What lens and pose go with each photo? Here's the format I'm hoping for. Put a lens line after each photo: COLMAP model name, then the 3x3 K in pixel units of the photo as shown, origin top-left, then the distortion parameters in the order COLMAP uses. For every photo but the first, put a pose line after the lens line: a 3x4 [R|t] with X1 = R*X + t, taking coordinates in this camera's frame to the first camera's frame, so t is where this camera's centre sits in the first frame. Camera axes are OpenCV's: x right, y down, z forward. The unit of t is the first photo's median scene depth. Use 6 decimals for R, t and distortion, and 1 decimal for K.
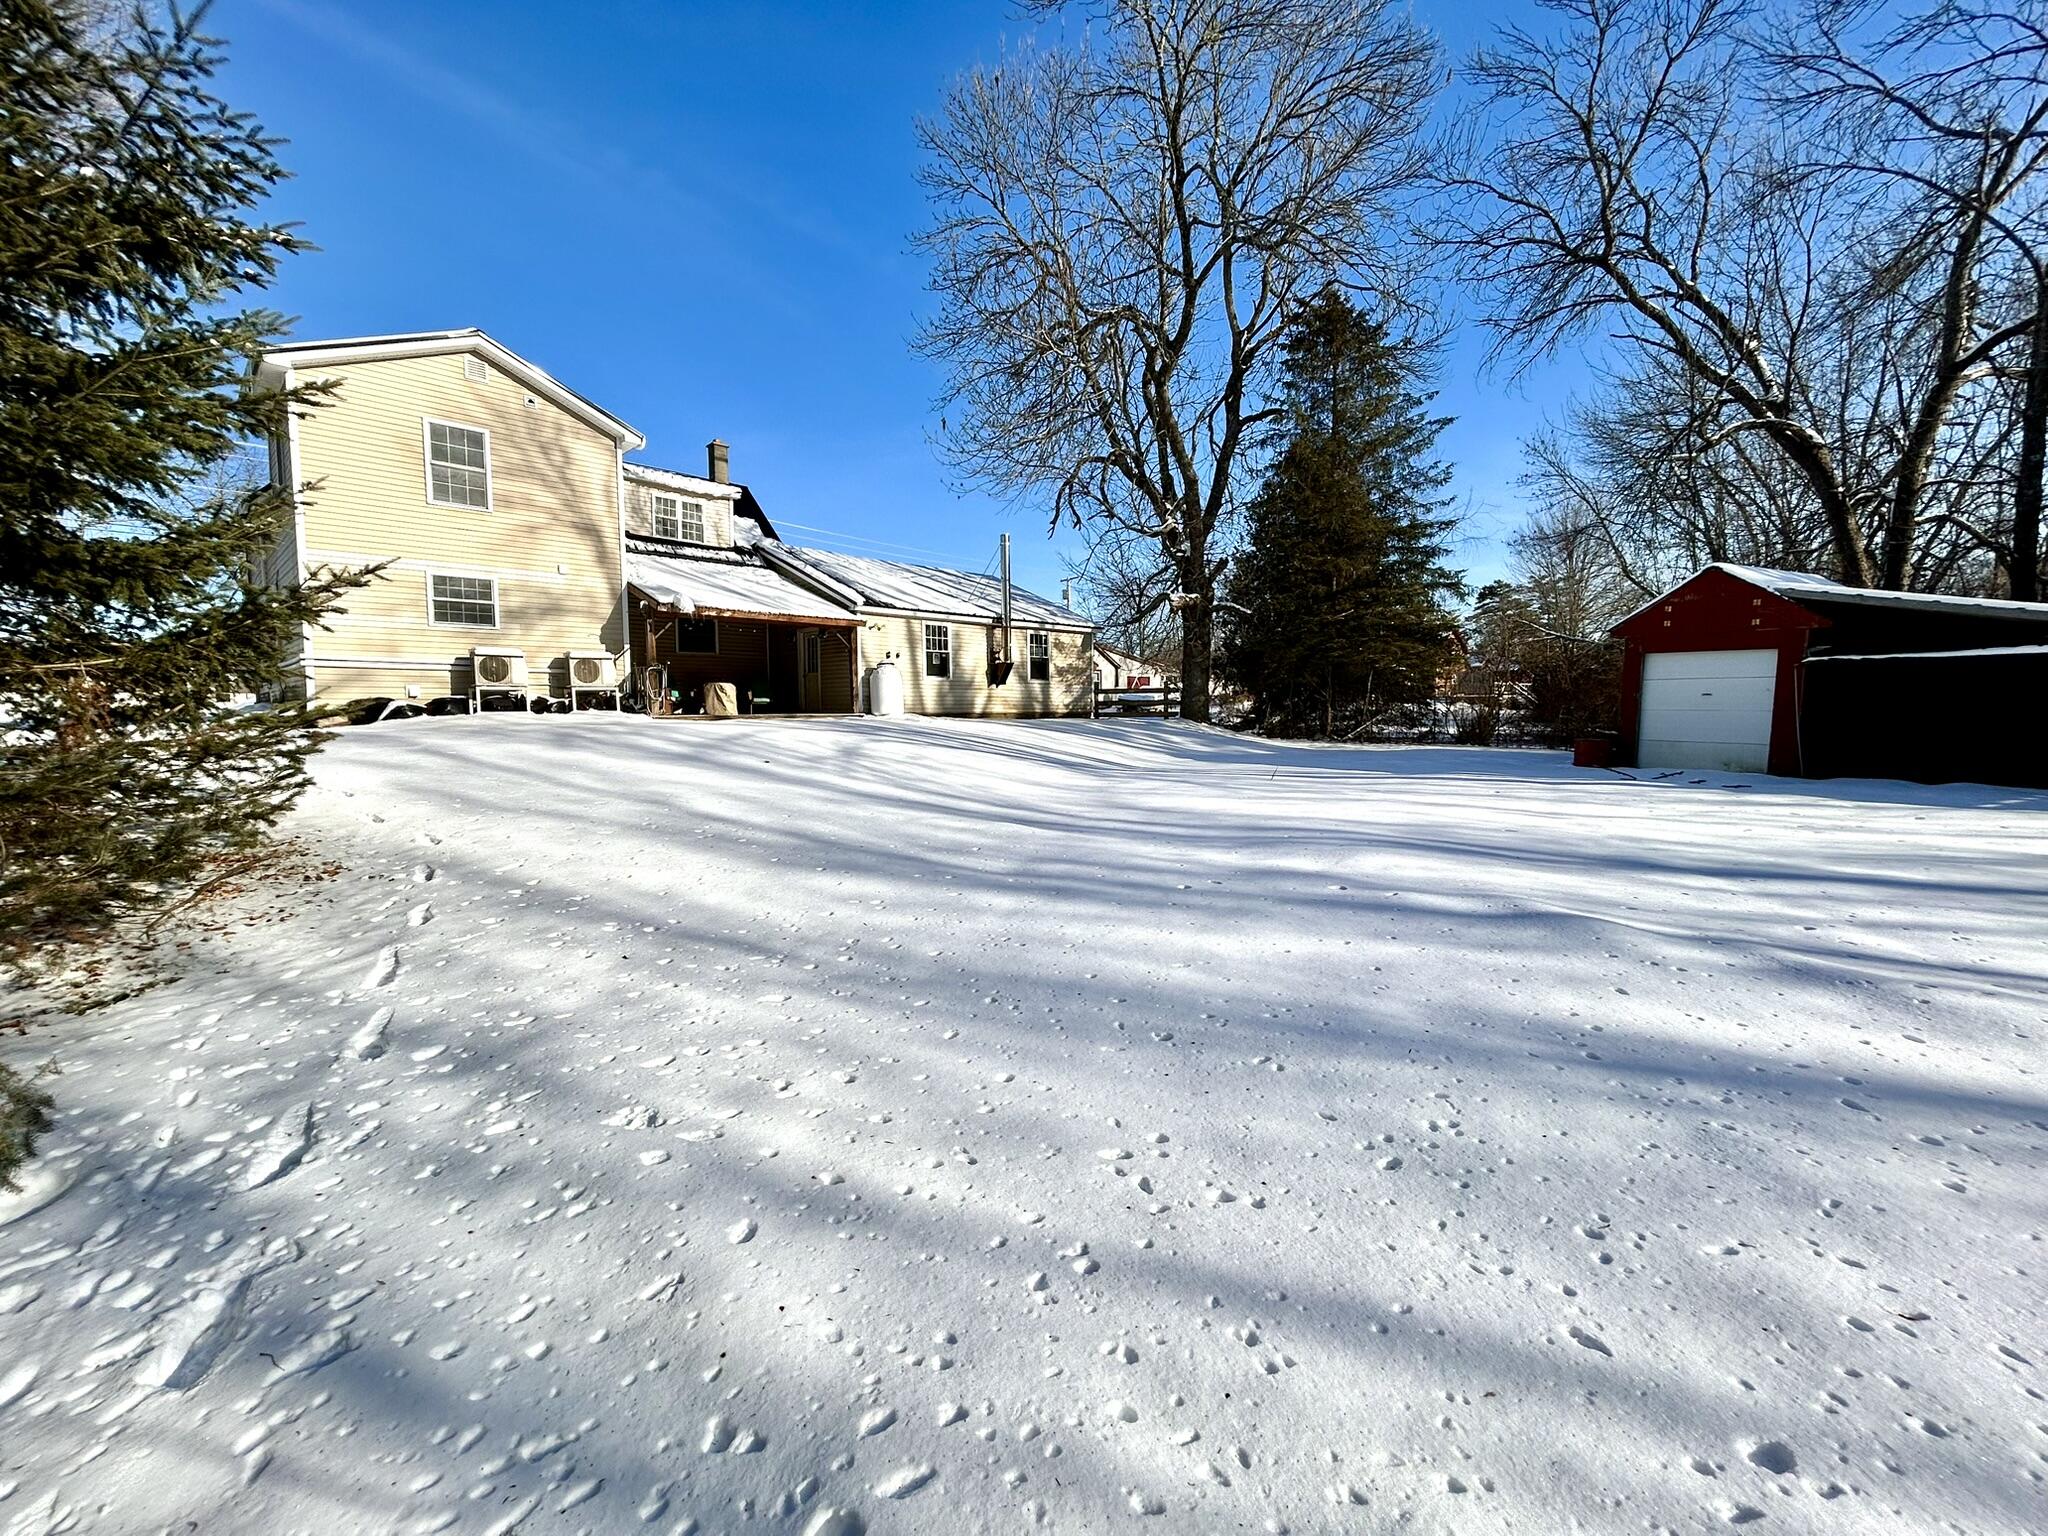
lens RADIAL K [[827.5, 0, 1023.4], [0, 827.5, 767.4], [0, 0, 1]] dist [-0.003065, 0.000280]
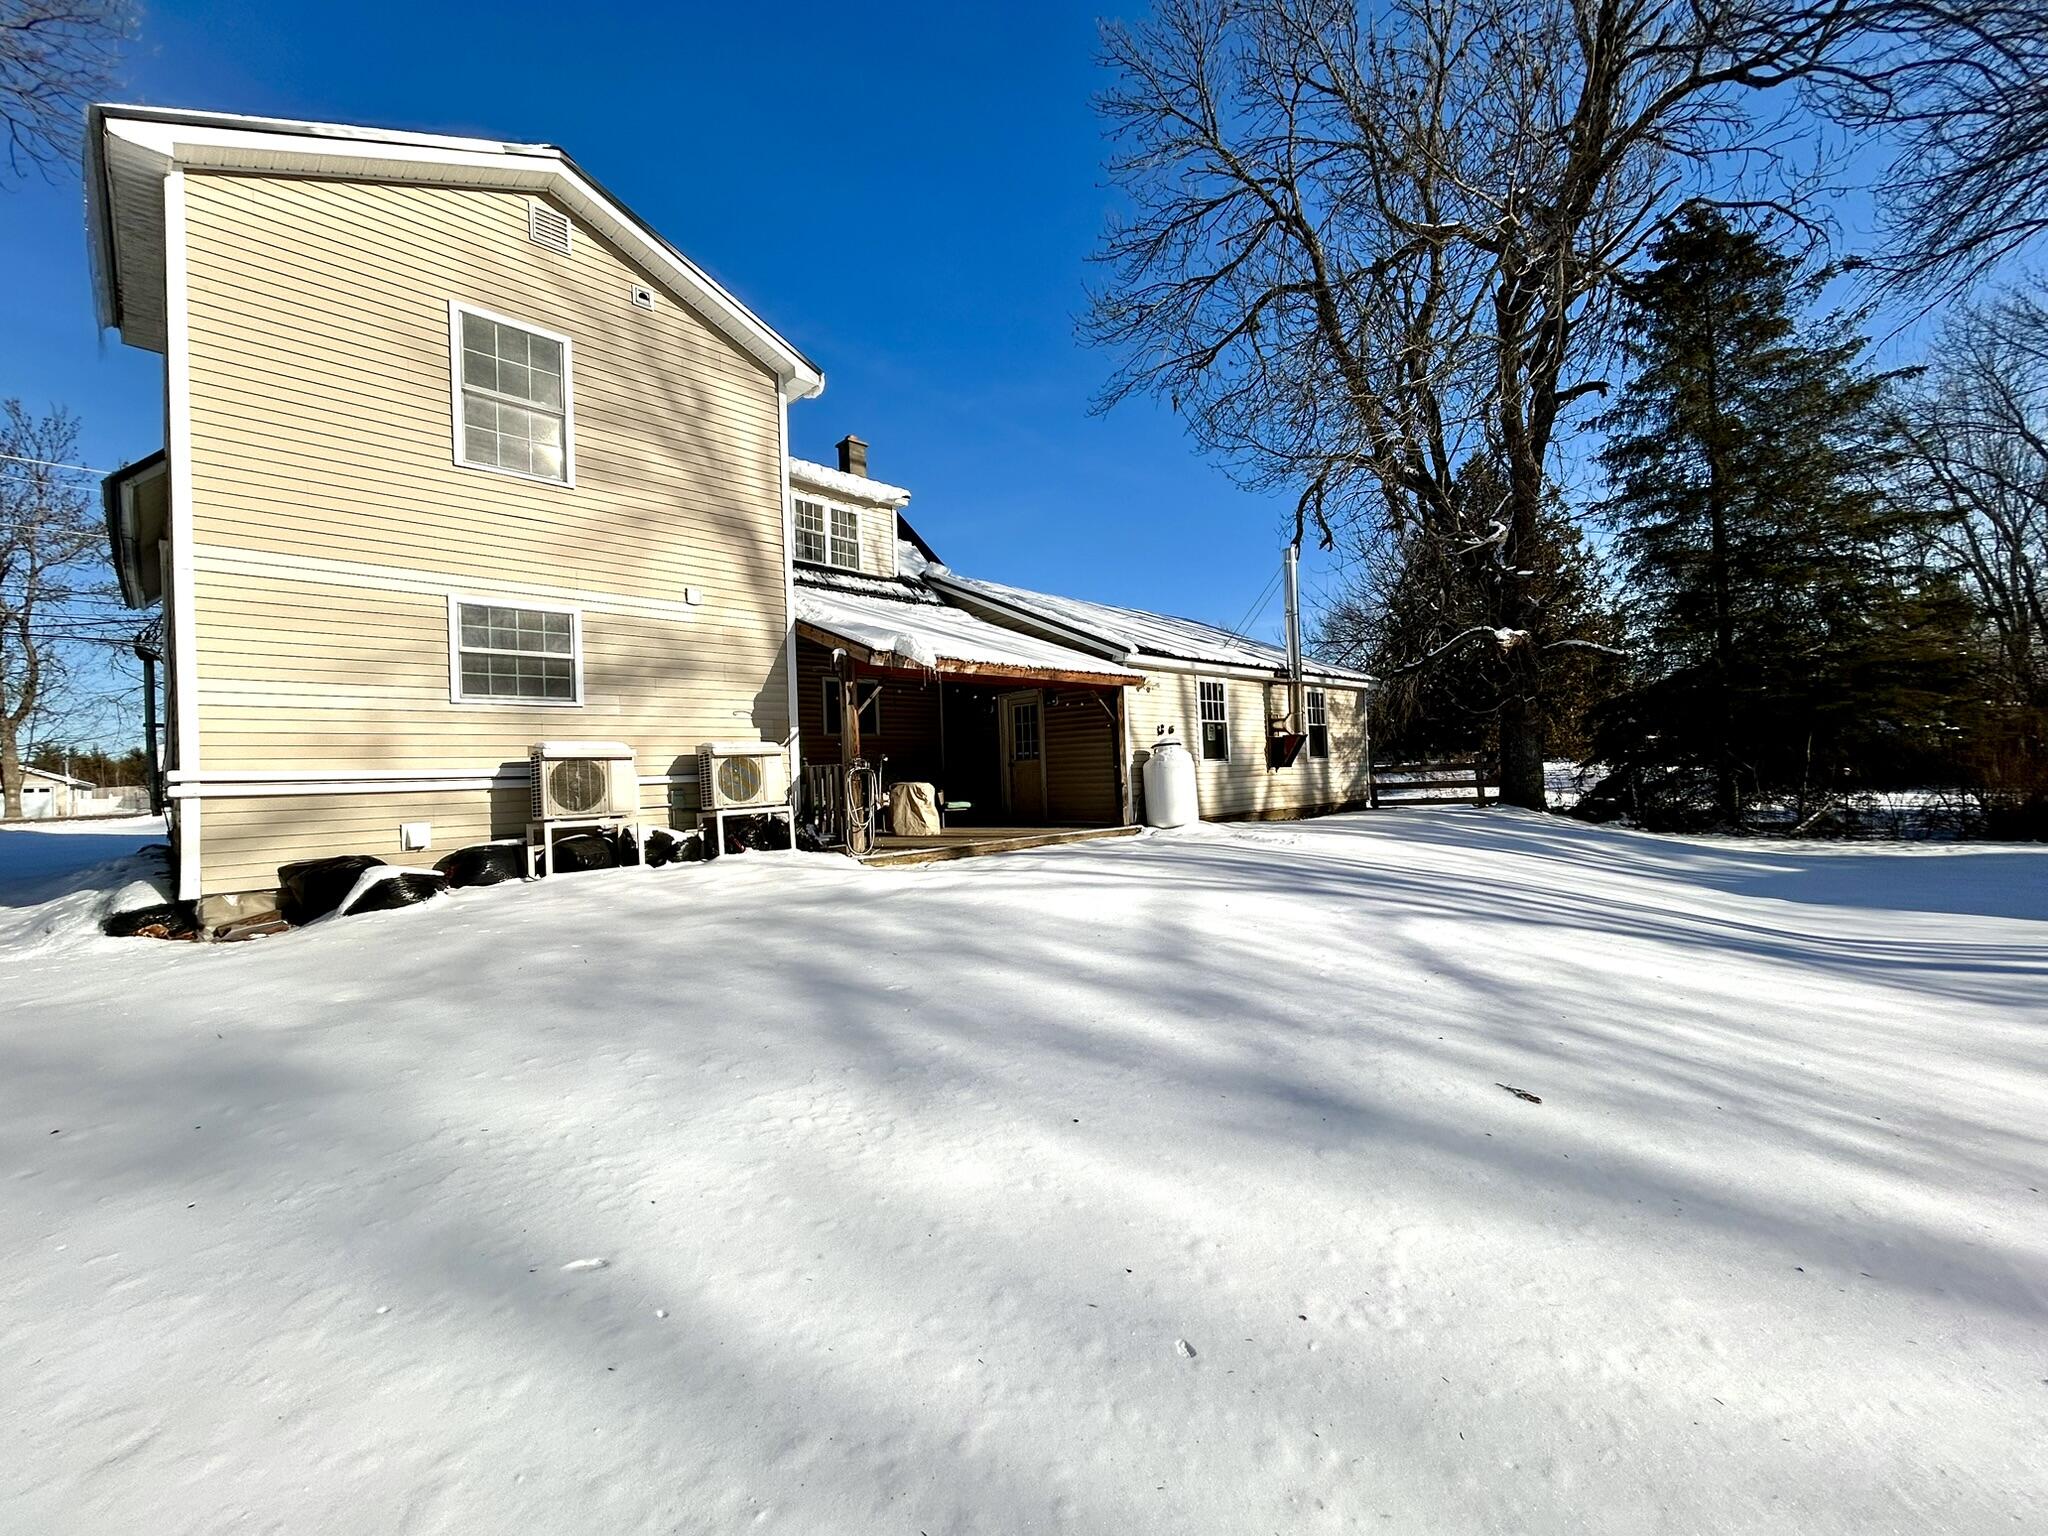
lens RADIAL K [[827.5, 0, 1024.1], [0, 827.5, 768.6], [0, 0, 1]] dist [-0.003065, 0.000280]
pose [[0.999596, -0.026631, -0.009939, -0.279235], [0.025824, 0.996923, -0.074012, -0.064905], [0.011879, 0.073725, 0.997208, 0.384400]]
